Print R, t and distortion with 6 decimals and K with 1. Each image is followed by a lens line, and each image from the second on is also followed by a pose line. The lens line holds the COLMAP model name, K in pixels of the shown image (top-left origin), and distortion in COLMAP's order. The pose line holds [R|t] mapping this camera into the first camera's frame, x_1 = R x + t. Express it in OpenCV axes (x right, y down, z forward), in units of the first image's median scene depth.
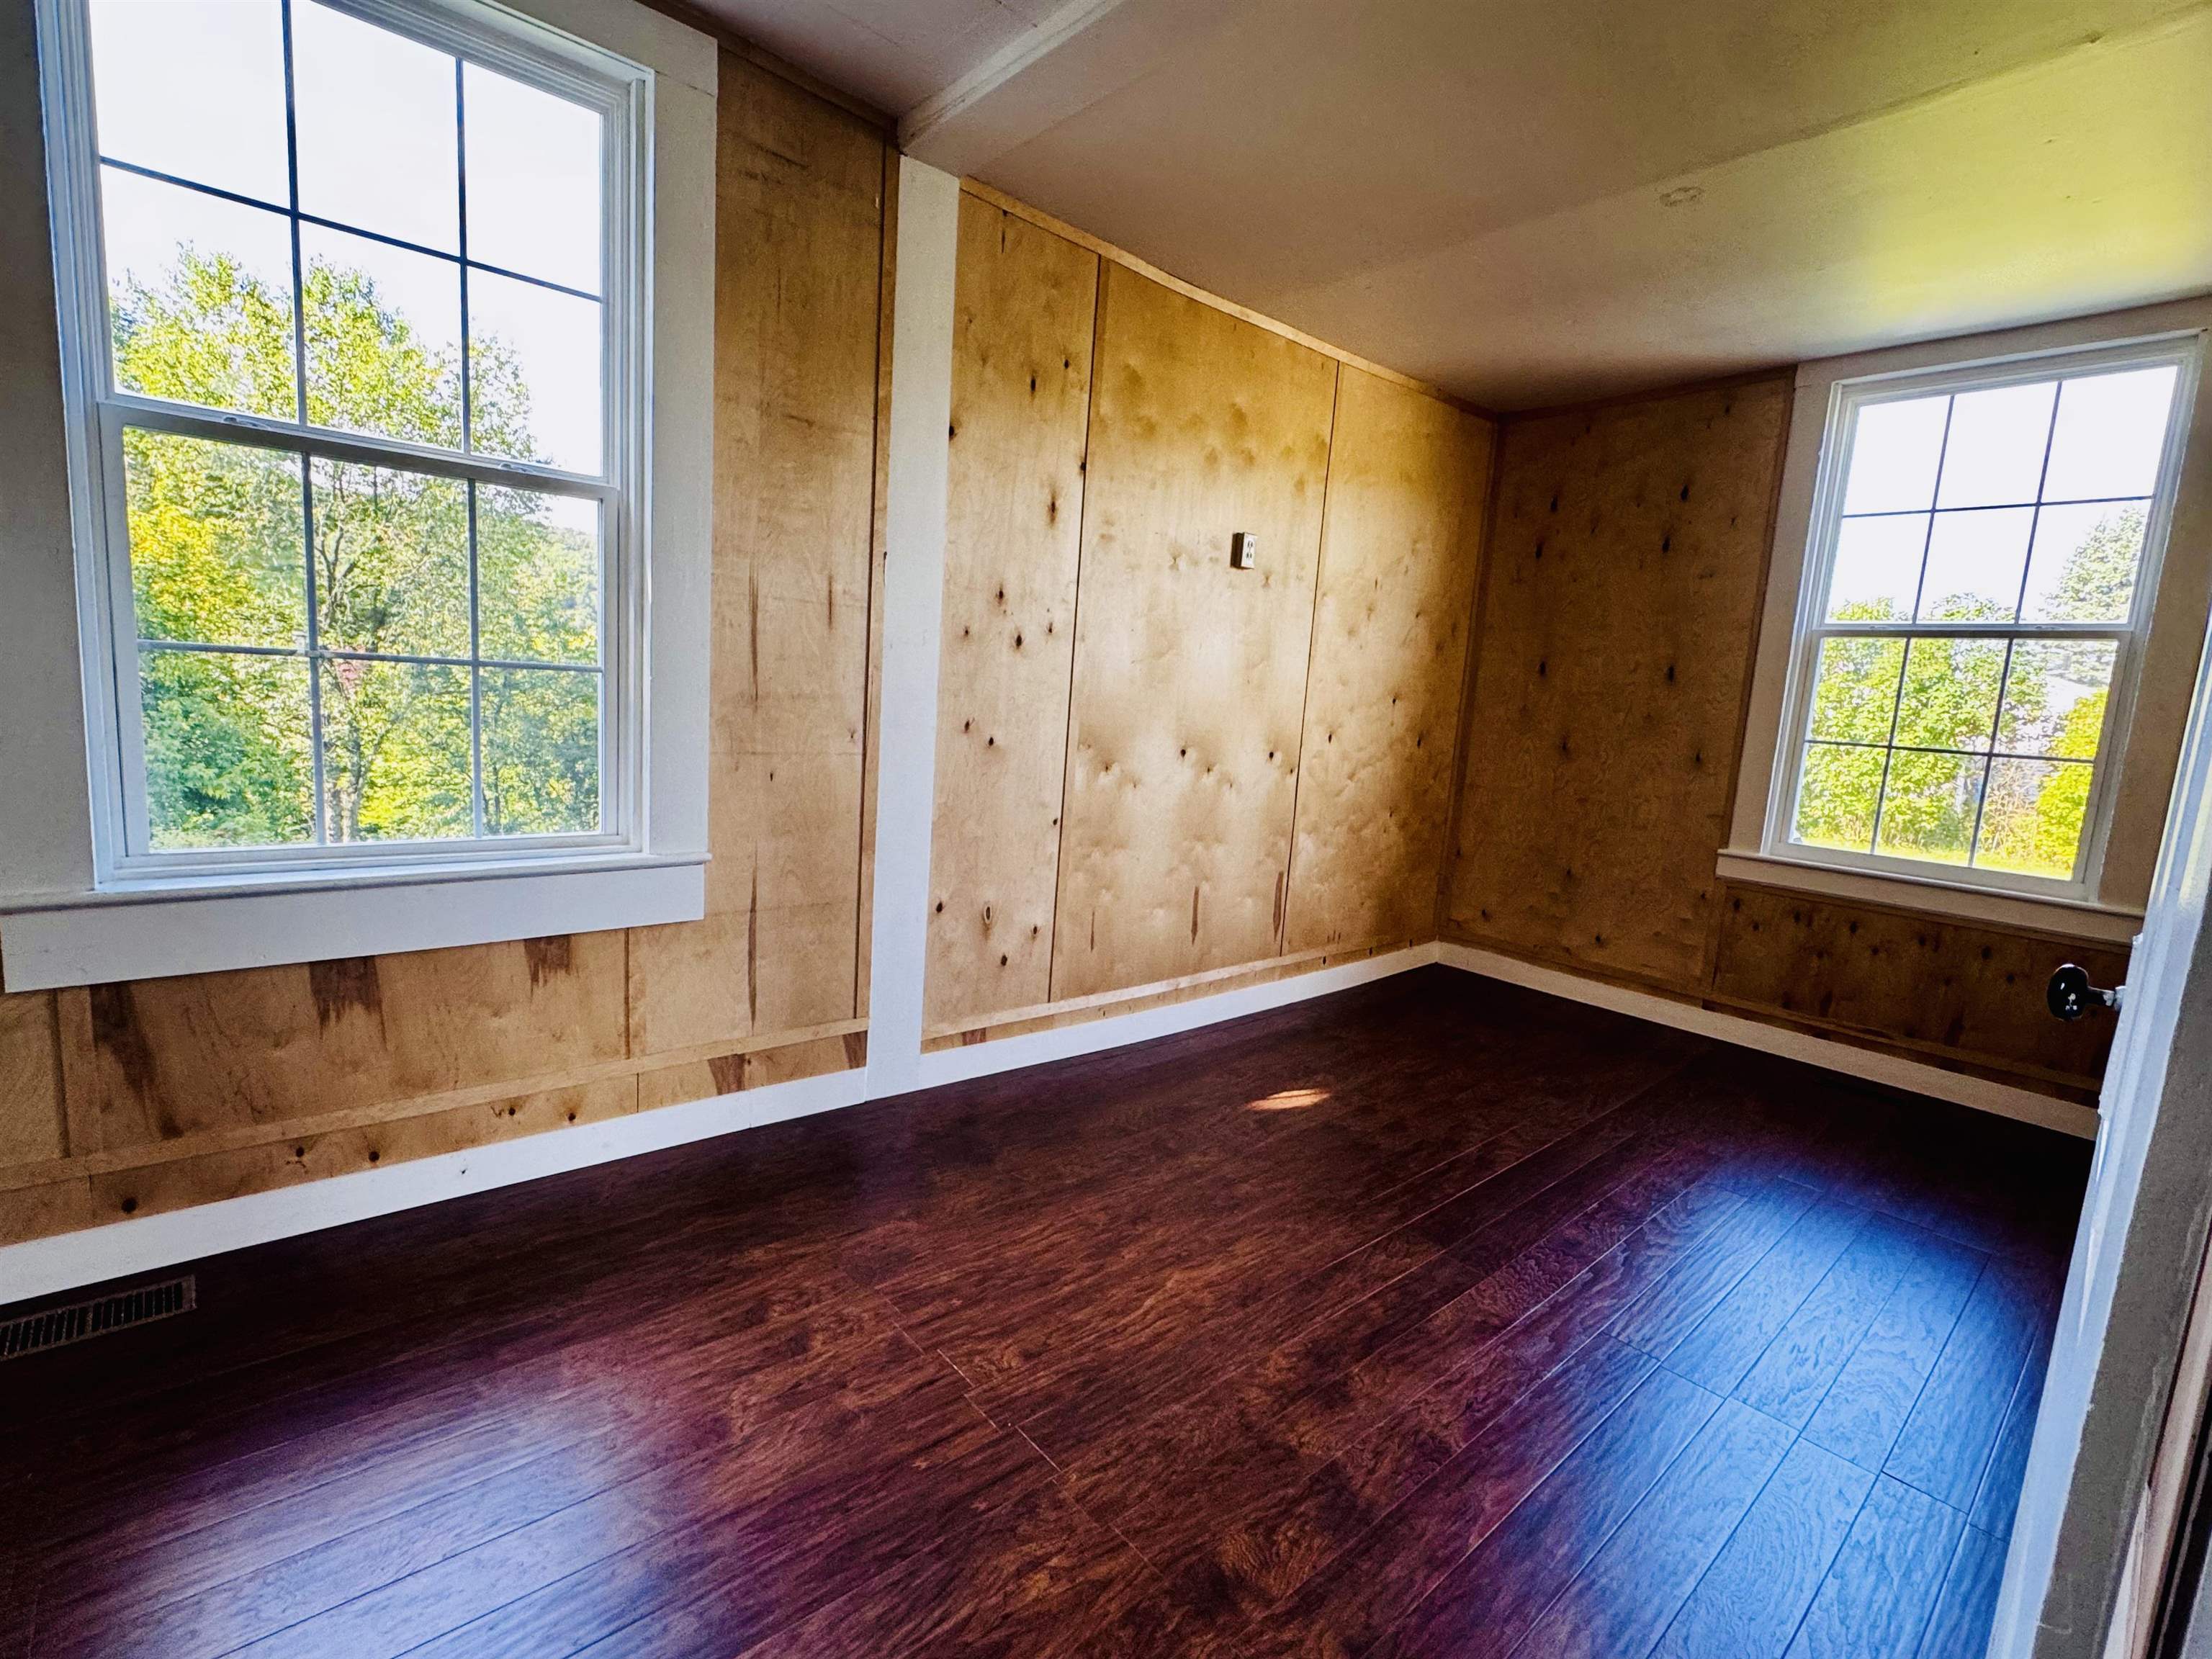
lens RADIAL K [[1024.1, 0, 1096.8], [0, 1024.1, 833.7], [0, 0, 1]] dist [-0.001319, -0.000504]
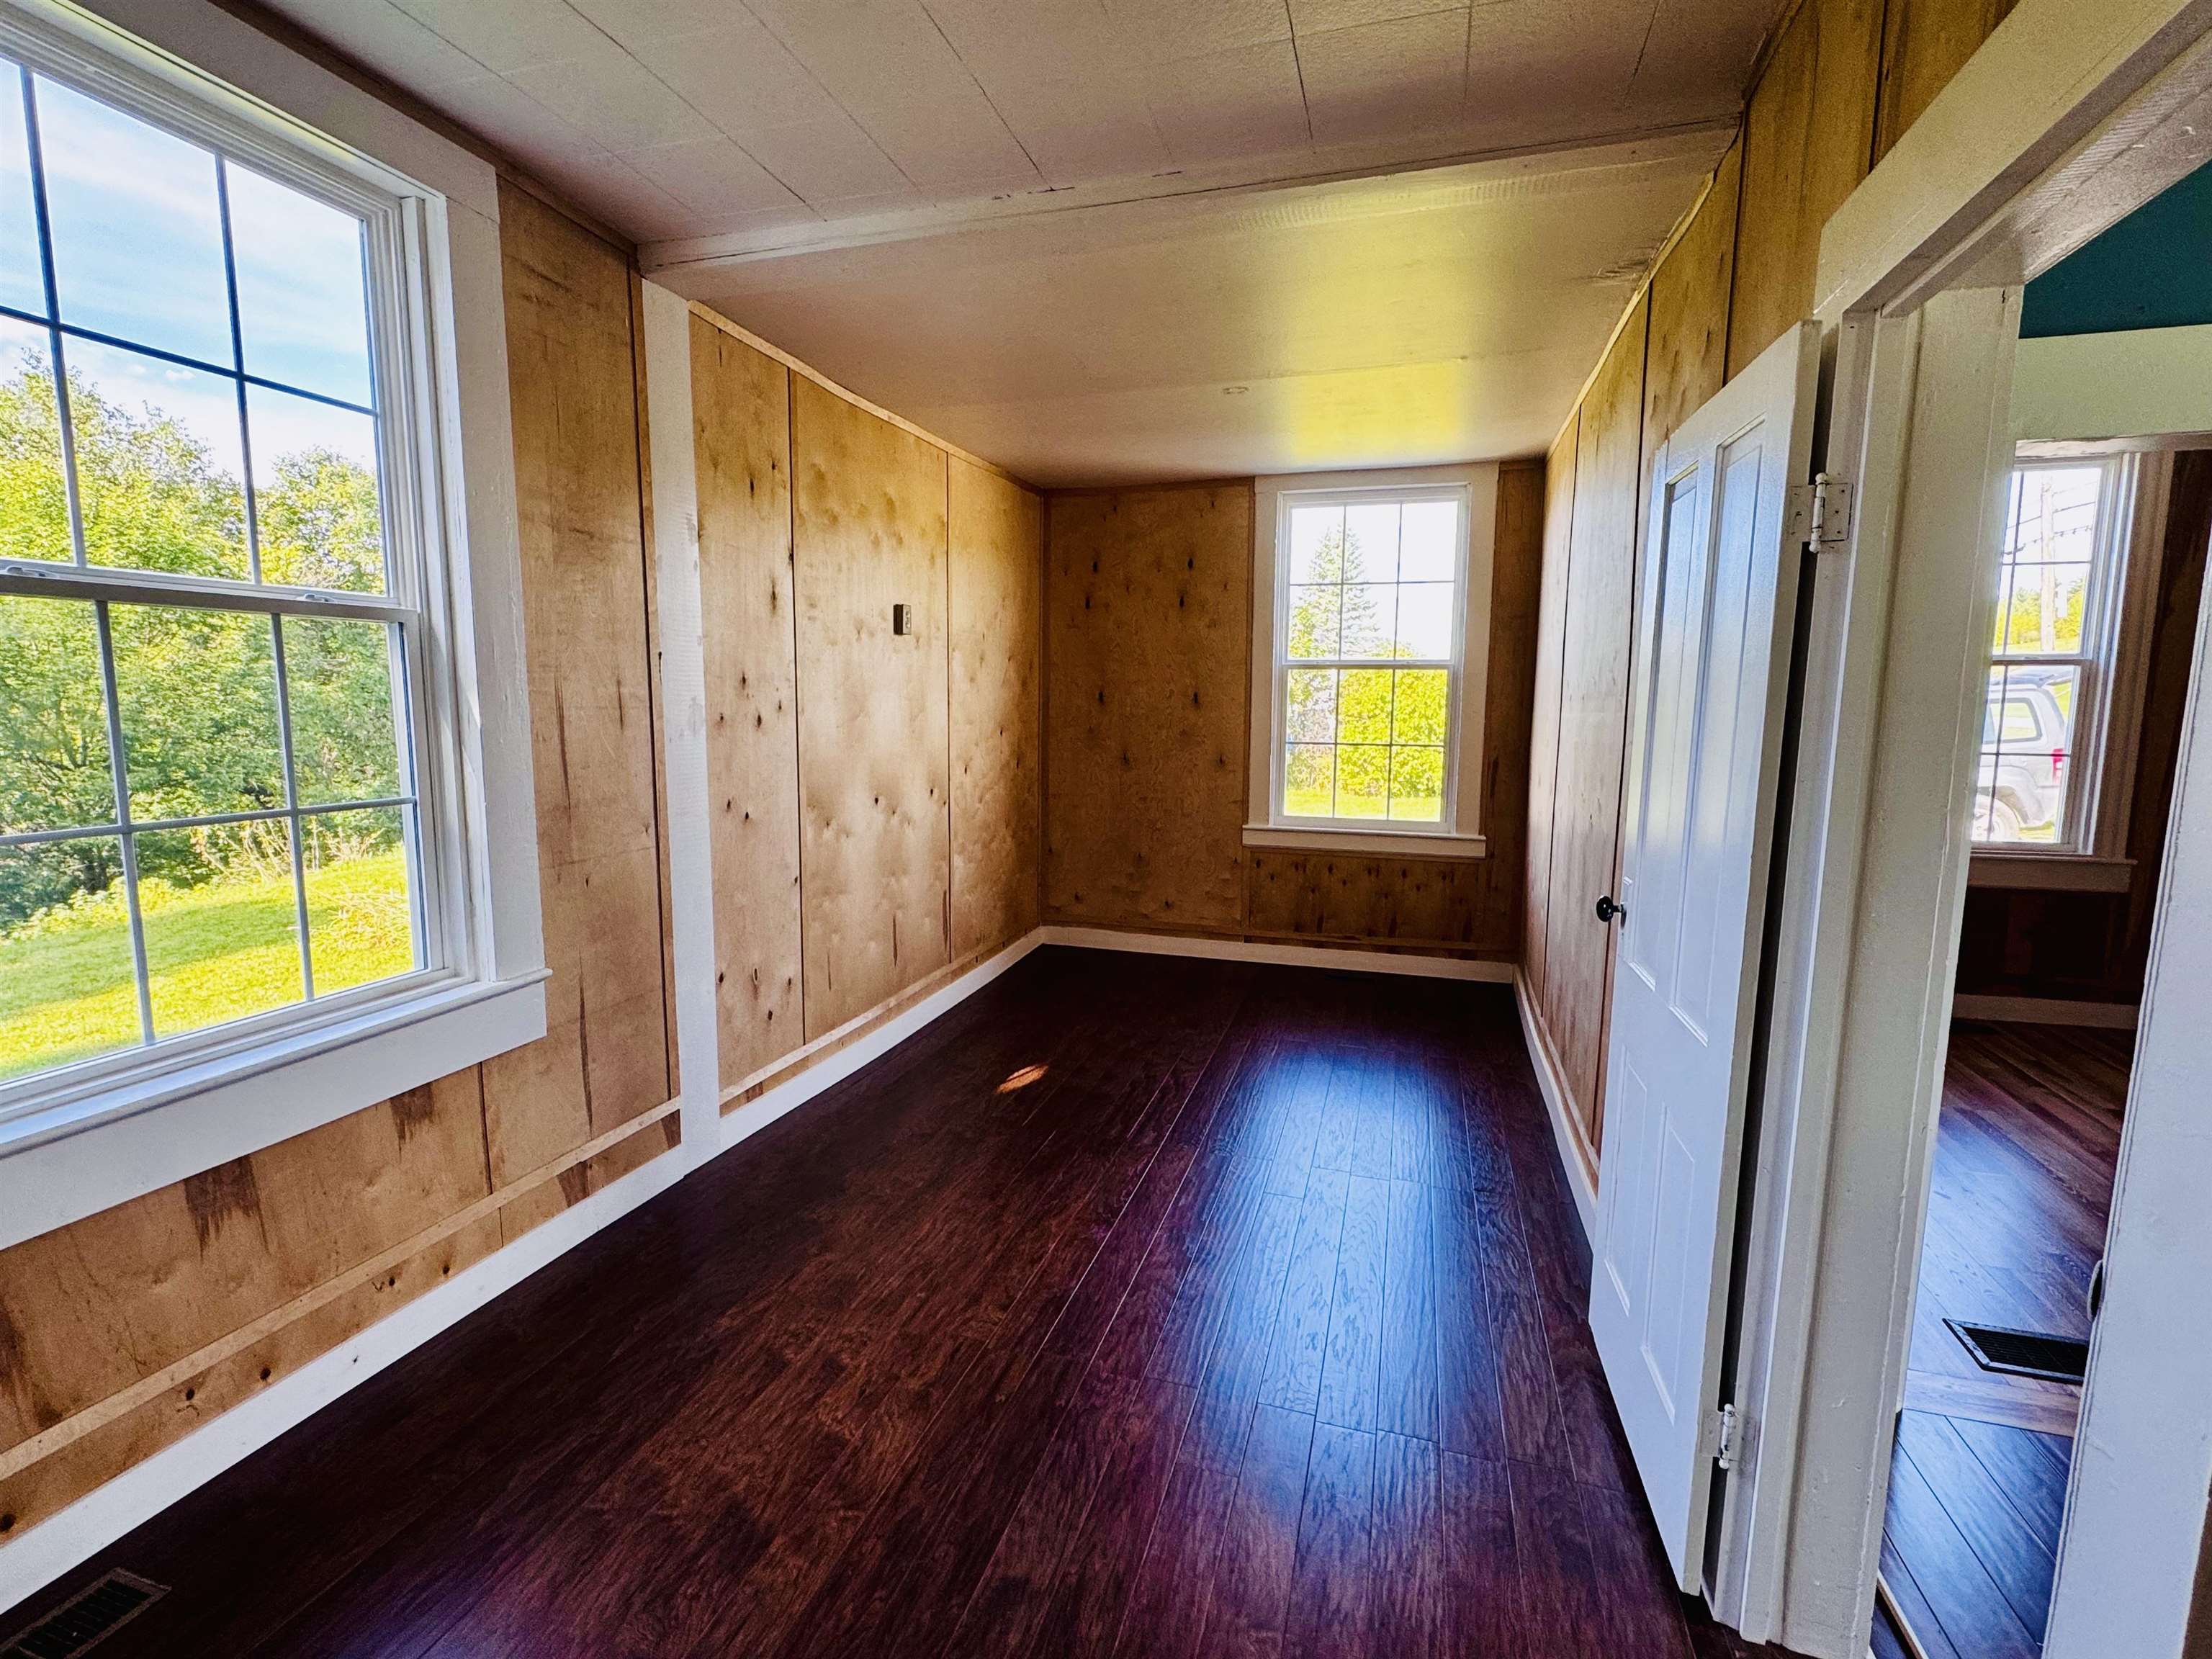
lens RADIAL K [[1024.1, 0, 1096.8], [0, 1024.1, 833.7], [0, 0, 1]] dist [-0.001319, -0.000504]
pose [[0.853370, -0.125632, 0.505941, -0.328335], [0.121389, 0.991736, 0.041514, -0.070424], [-0.506976, 0.025989, 0.861569, -0.105351]]
